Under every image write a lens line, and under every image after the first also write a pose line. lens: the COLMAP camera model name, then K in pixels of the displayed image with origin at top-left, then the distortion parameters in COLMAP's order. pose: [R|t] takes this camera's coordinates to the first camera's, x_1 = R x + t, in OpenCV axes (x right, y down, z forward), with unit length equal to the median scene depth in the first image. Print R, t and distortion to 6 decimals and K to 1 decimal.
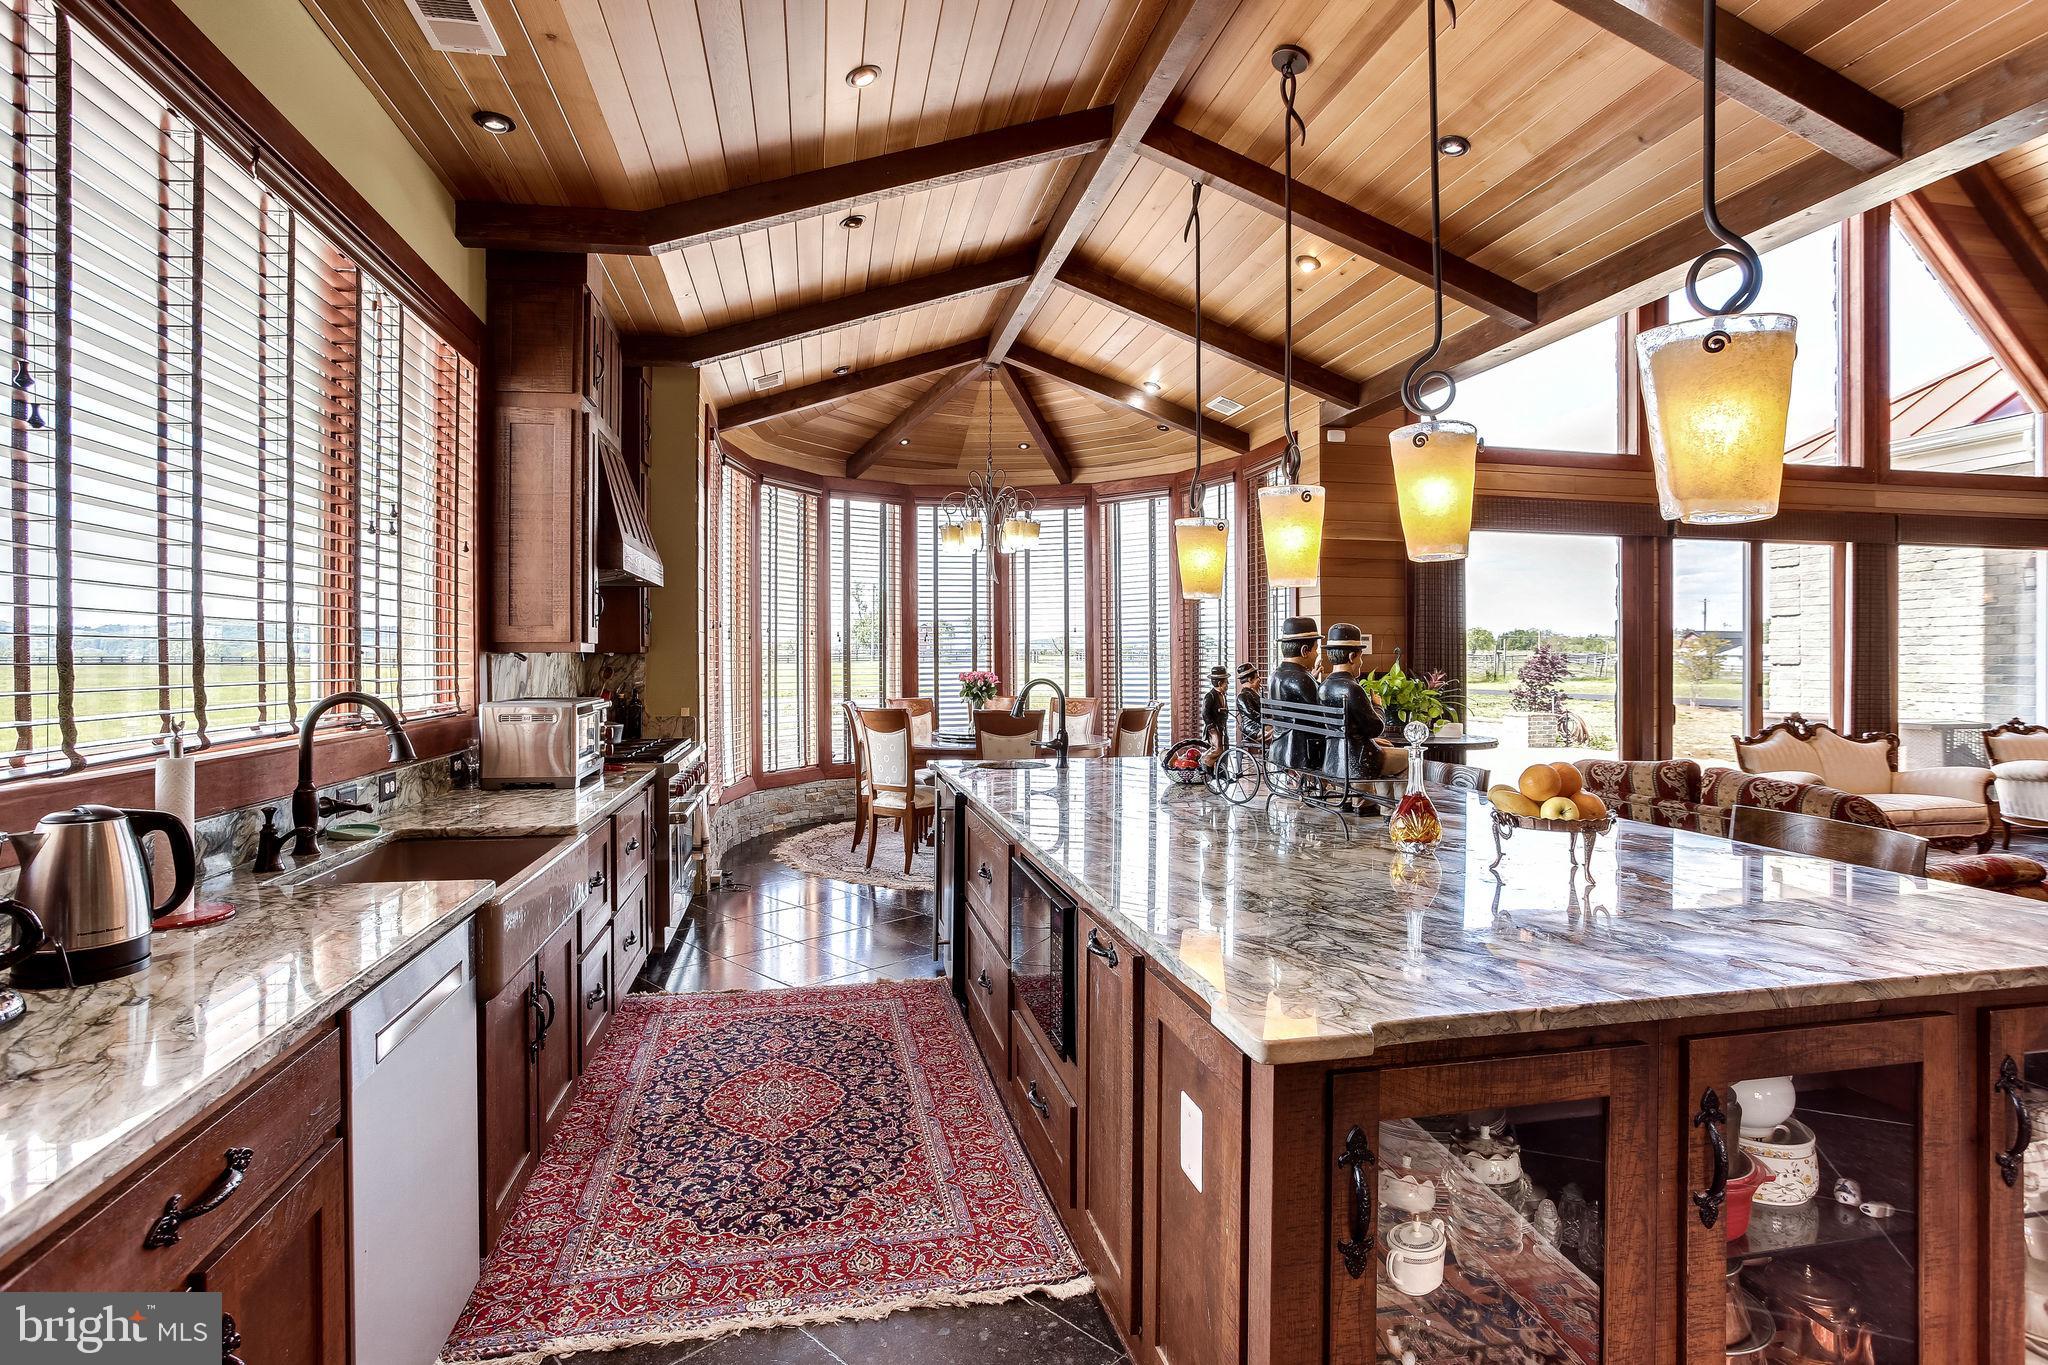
lens RADIAL K [[1008.7, 0, 1023.5], [0, 1008.7, 666.9], [0, 0, 1]] dist [-0.002700, -0.000111]
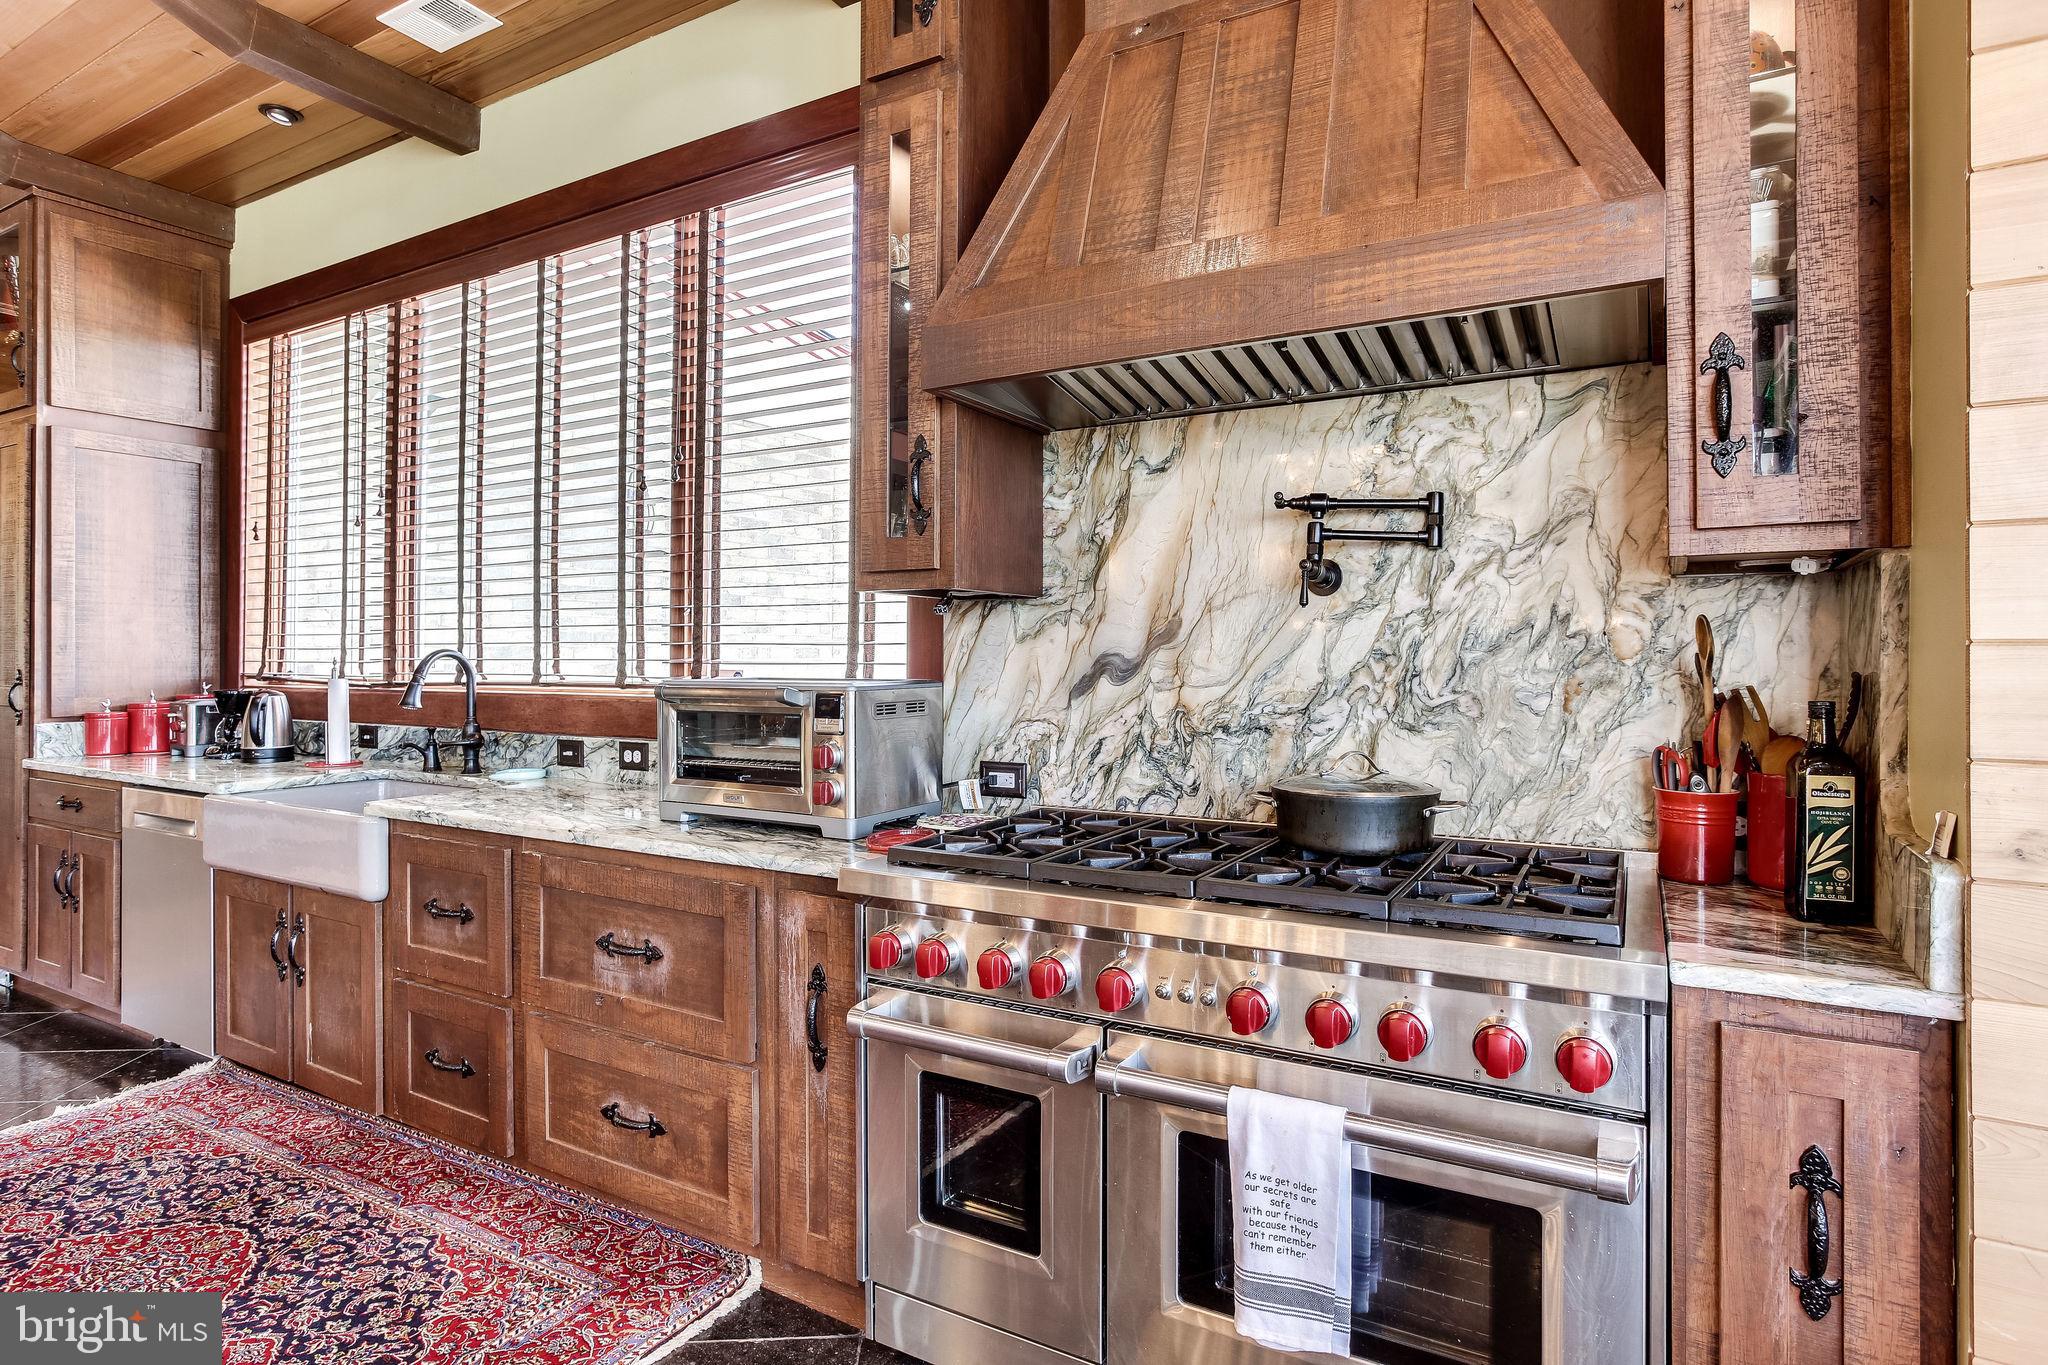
lens RADIAL K [[1097.8, 0, 1018.9], [0, 1097.8, 665.6], [0, 0, 1]] dist [0.000533, 0.000947]
pose [[-0.675246, 0.003034, -0.737587, -0.115822], [-0.009841, 0.999865, 0.013123, 0.021970], [0.737527, 0.016120, -0.675125, 1.893293]]
